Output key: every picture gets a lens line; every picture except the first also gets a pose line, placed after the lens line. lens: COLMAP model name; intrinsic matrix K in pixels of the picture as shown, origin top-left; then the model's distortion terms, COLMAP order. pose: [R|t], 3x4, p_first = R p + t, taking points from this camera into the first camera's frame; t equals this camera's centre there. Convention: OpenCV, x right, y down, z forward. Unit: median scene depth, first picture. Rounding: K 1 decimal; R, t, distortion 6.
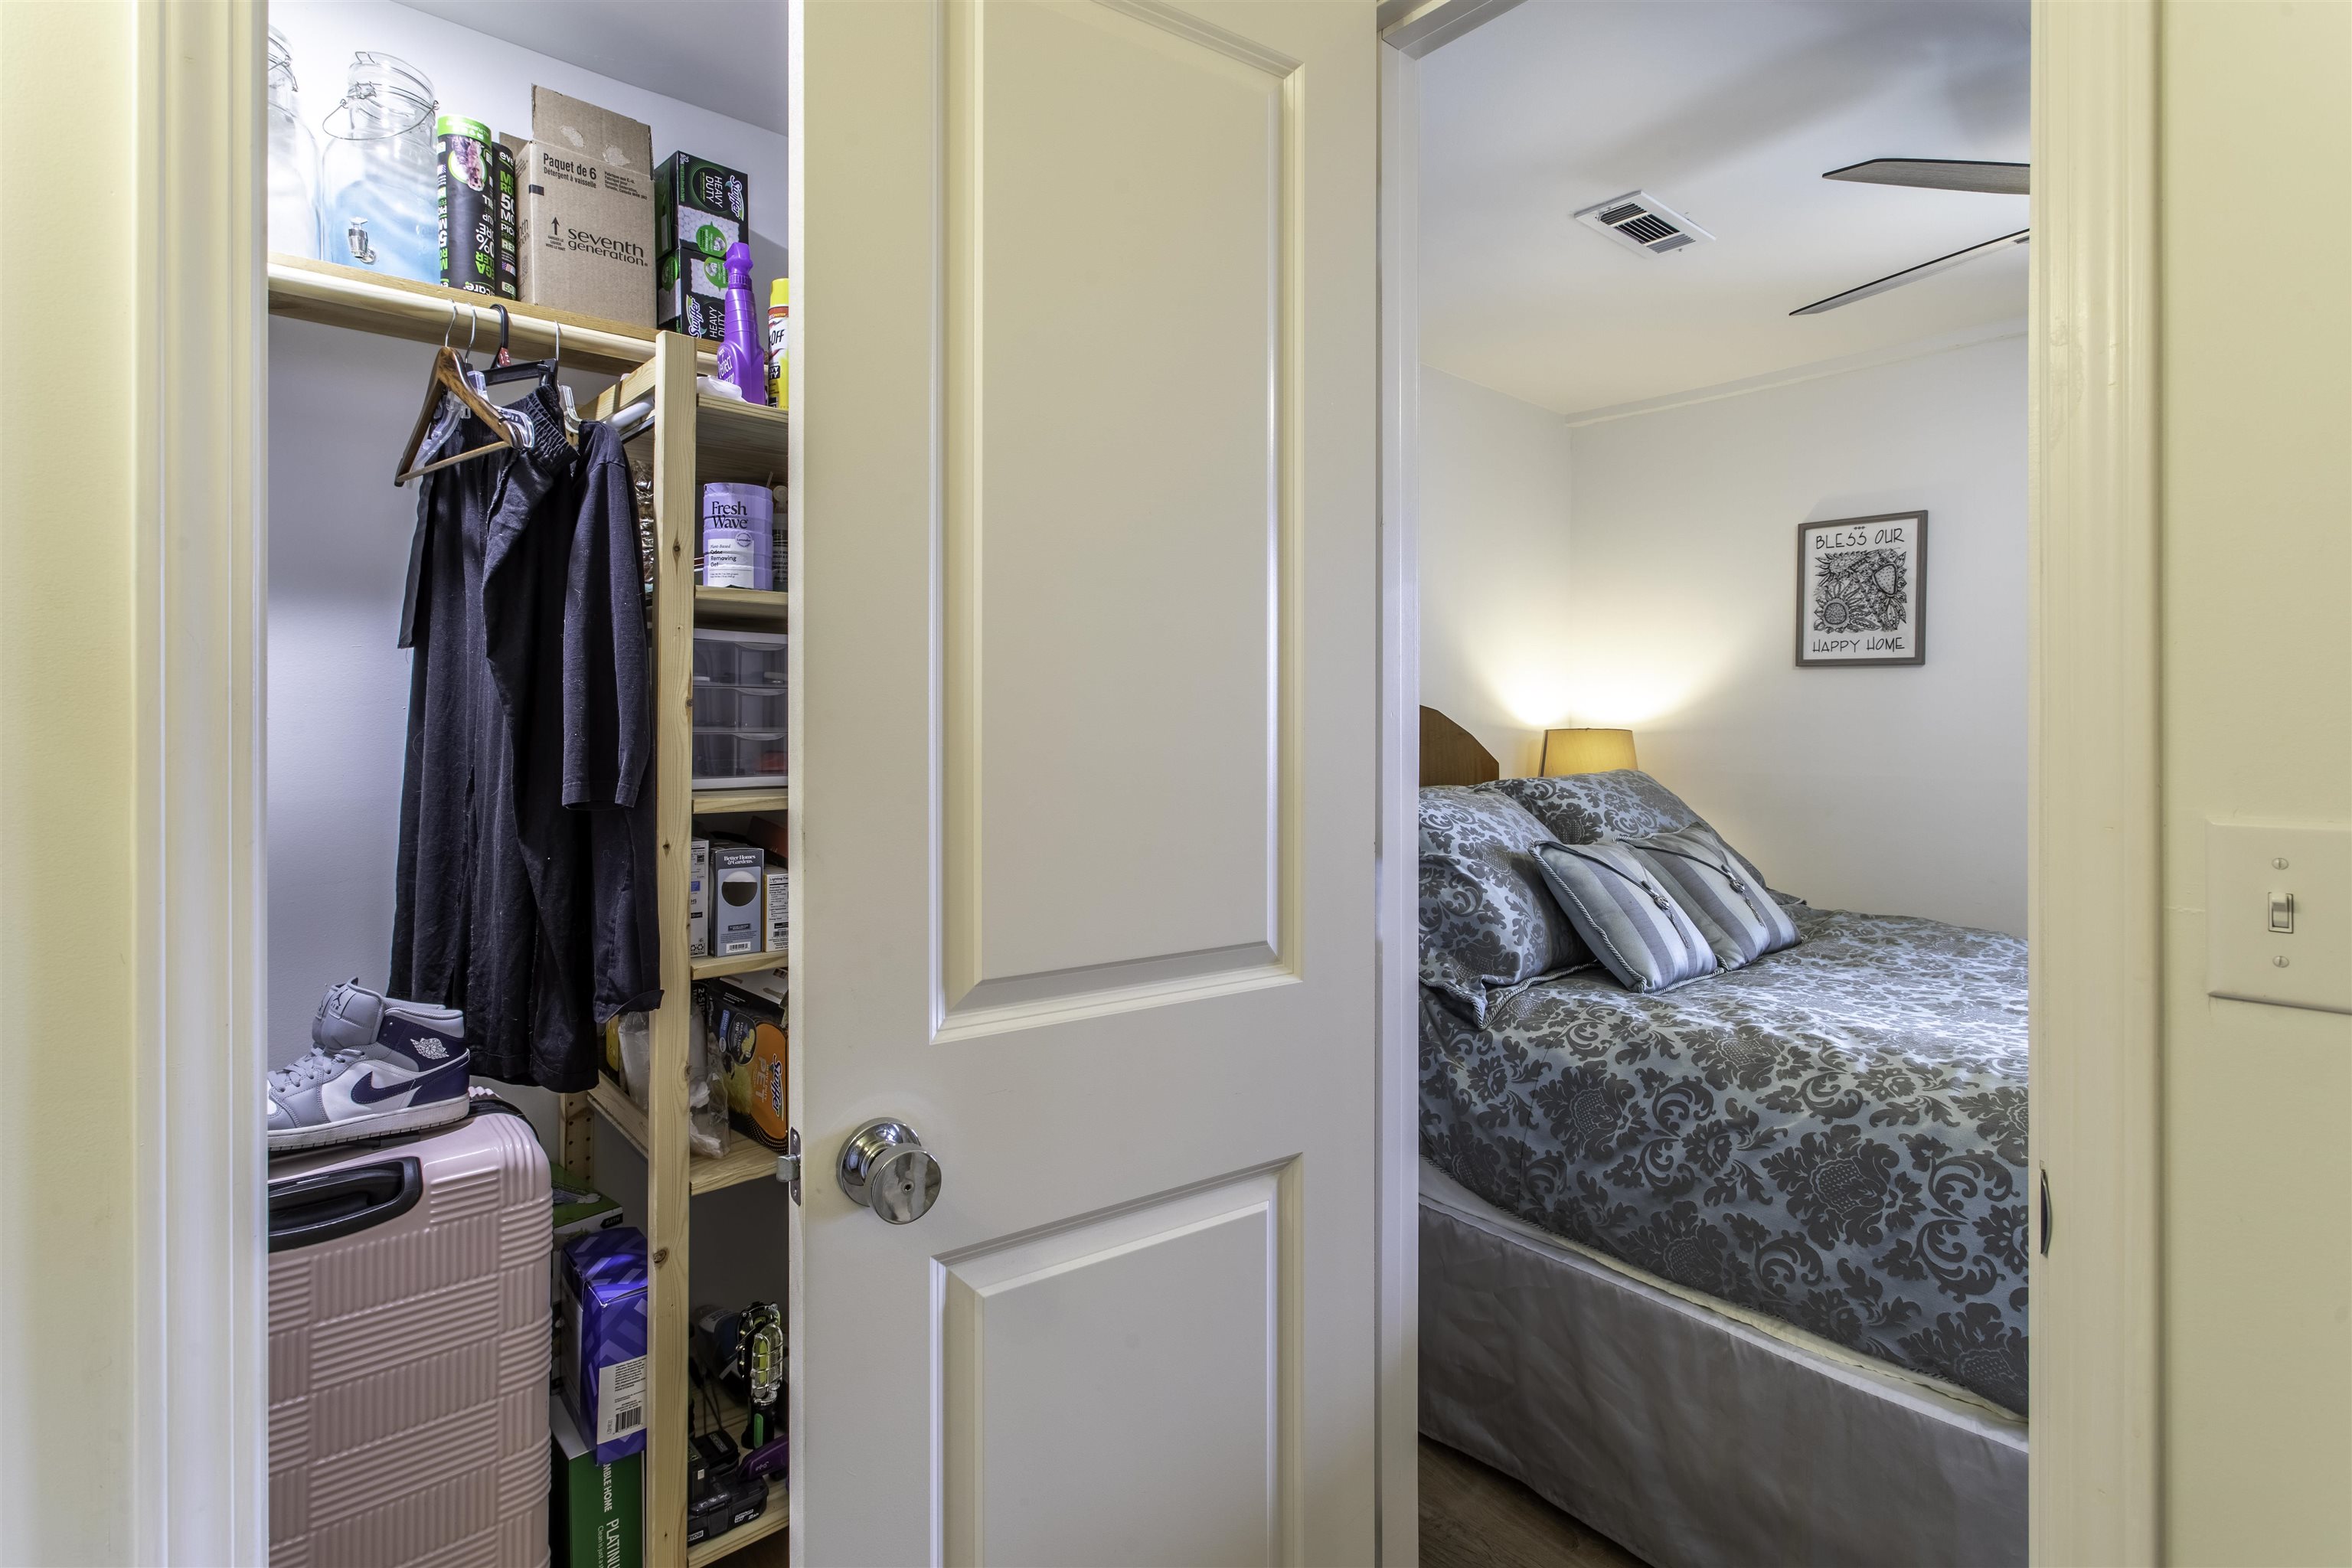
lens RADIAL K [[1142.3, 0, 1170.9], [0, 1142.3, 716.4], [0, 0, 1]] dist [0.002794, 0.001750]
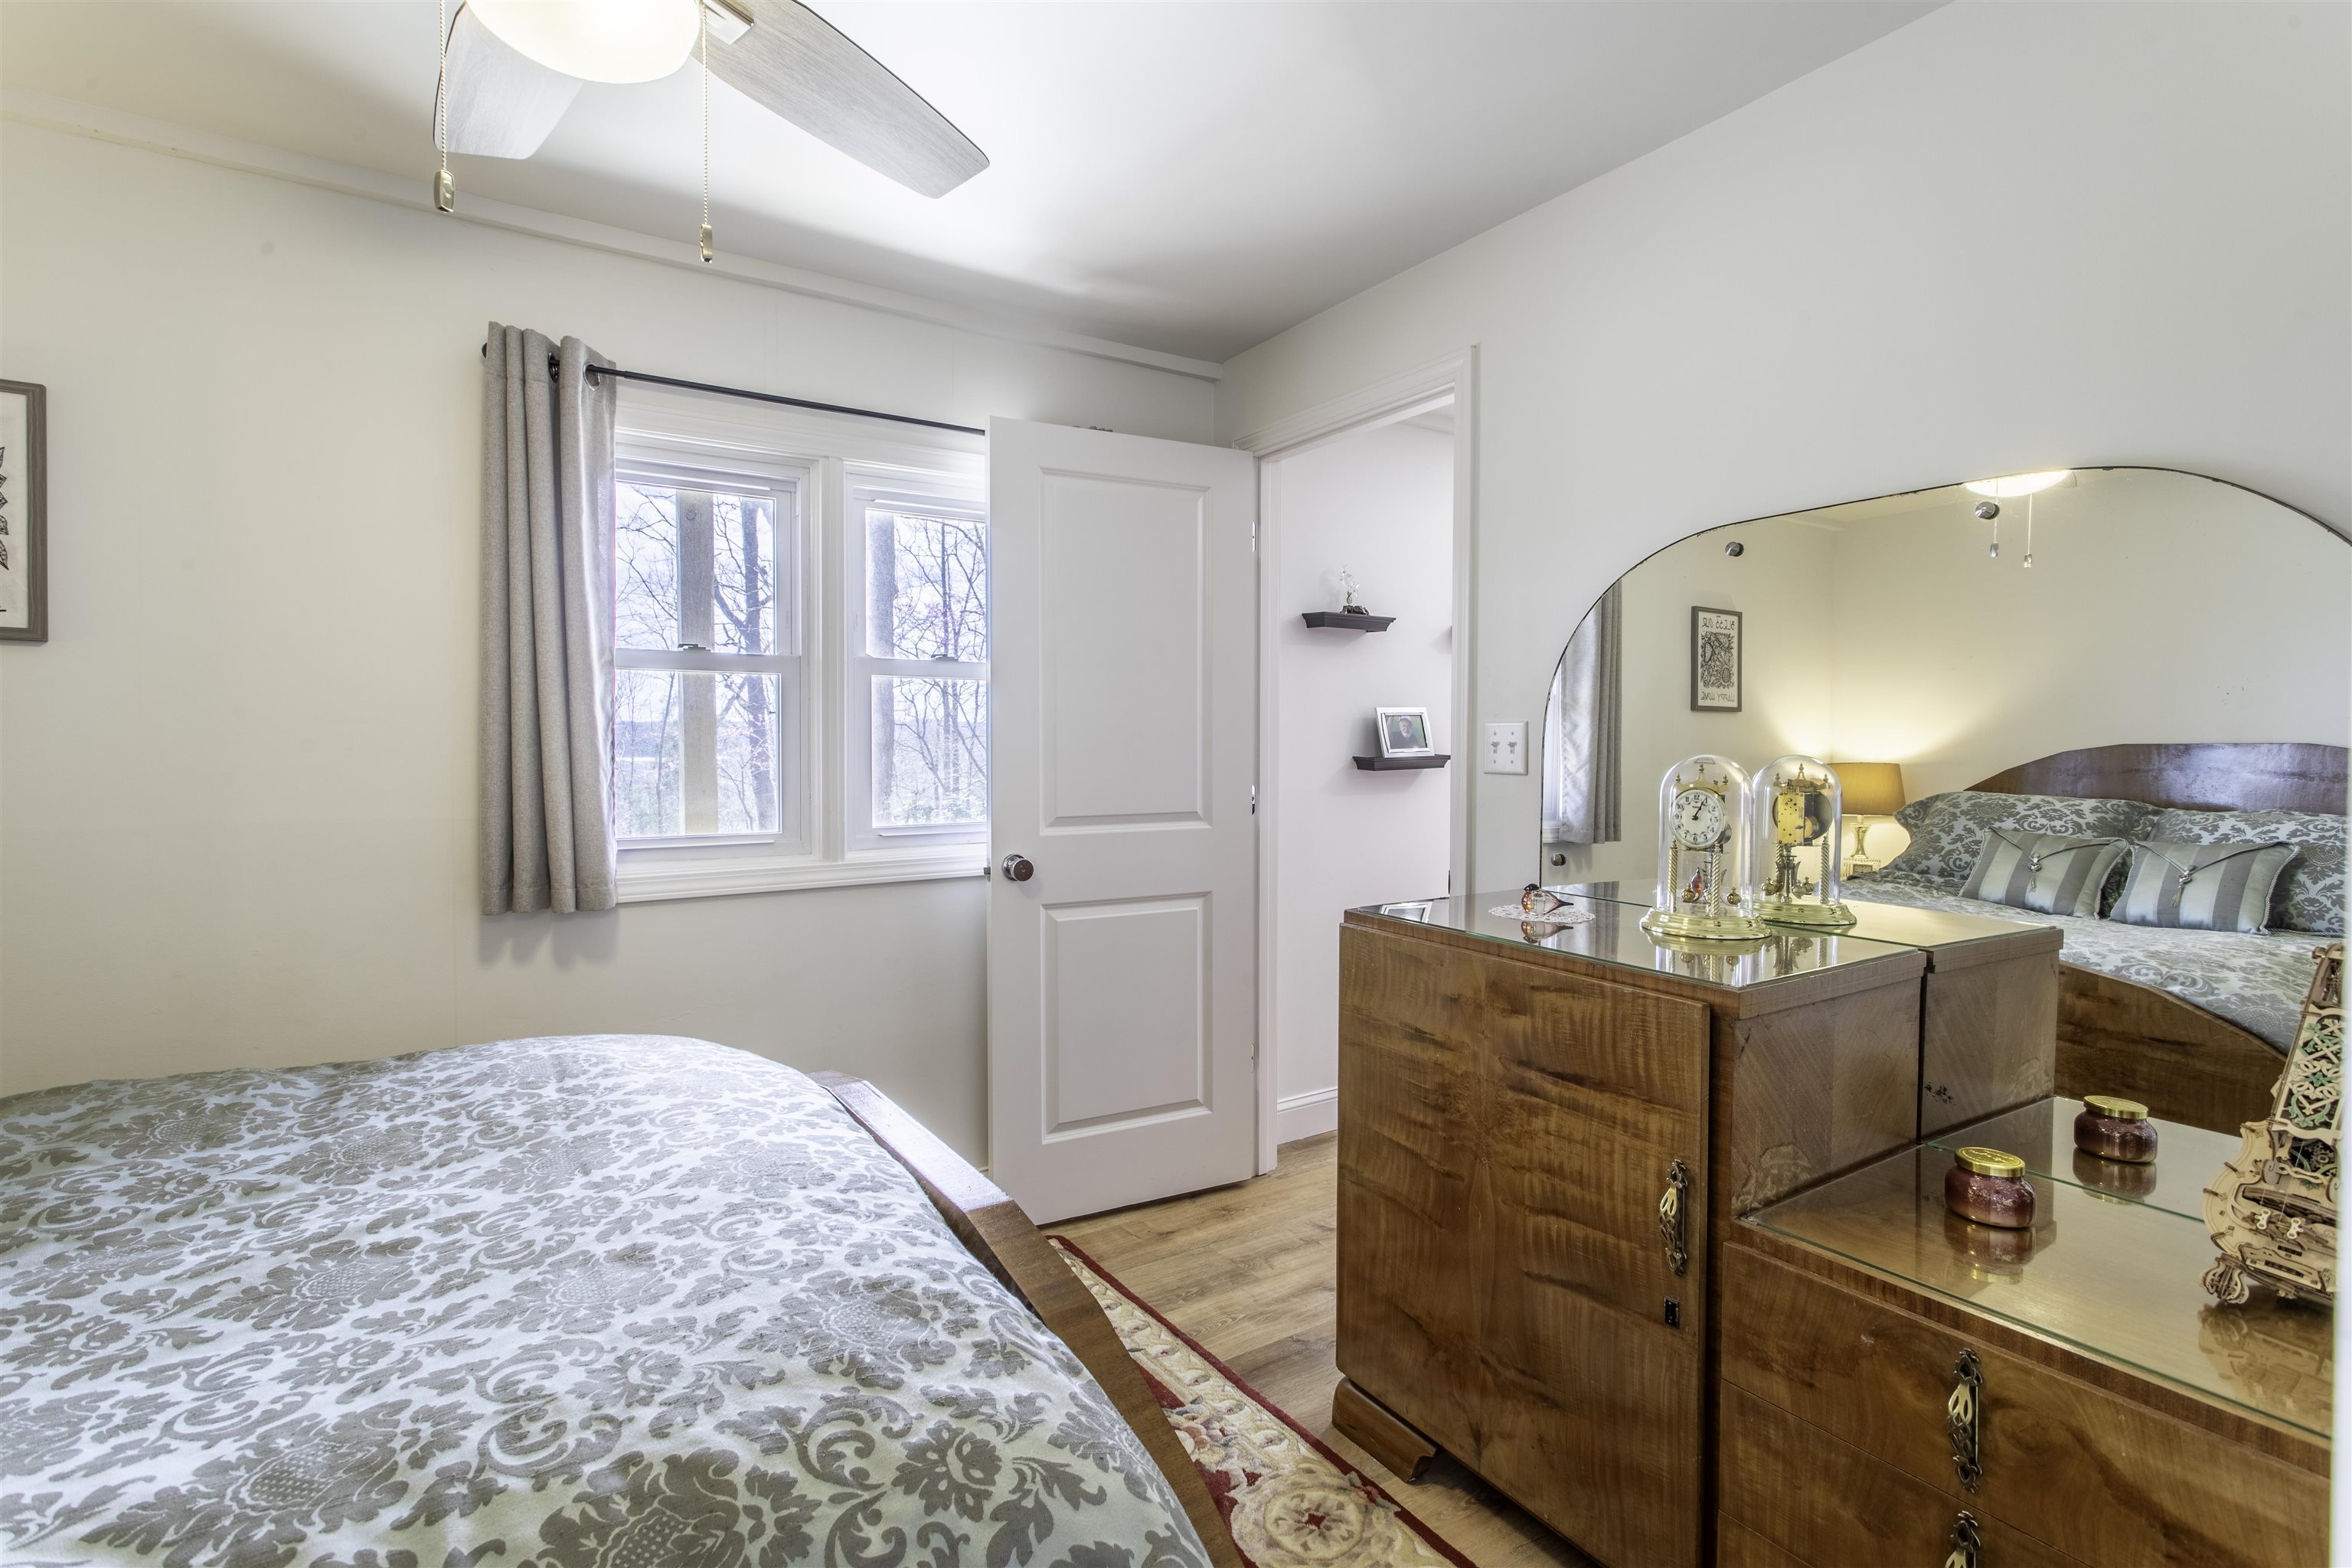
lens RADIAL K [[1142.3, 0, 1194.8], [0, 1142.3, 758.3], [0, 0, 1]] dist [0.002794, 0.001750]
pose [[0.140739, -0.020437, 0.989836, 0.188446], [-0.001401, 0.999782, 0.020841, 0.003886], [-0.990046, -0.004320, 0.140680, 0.415284]]
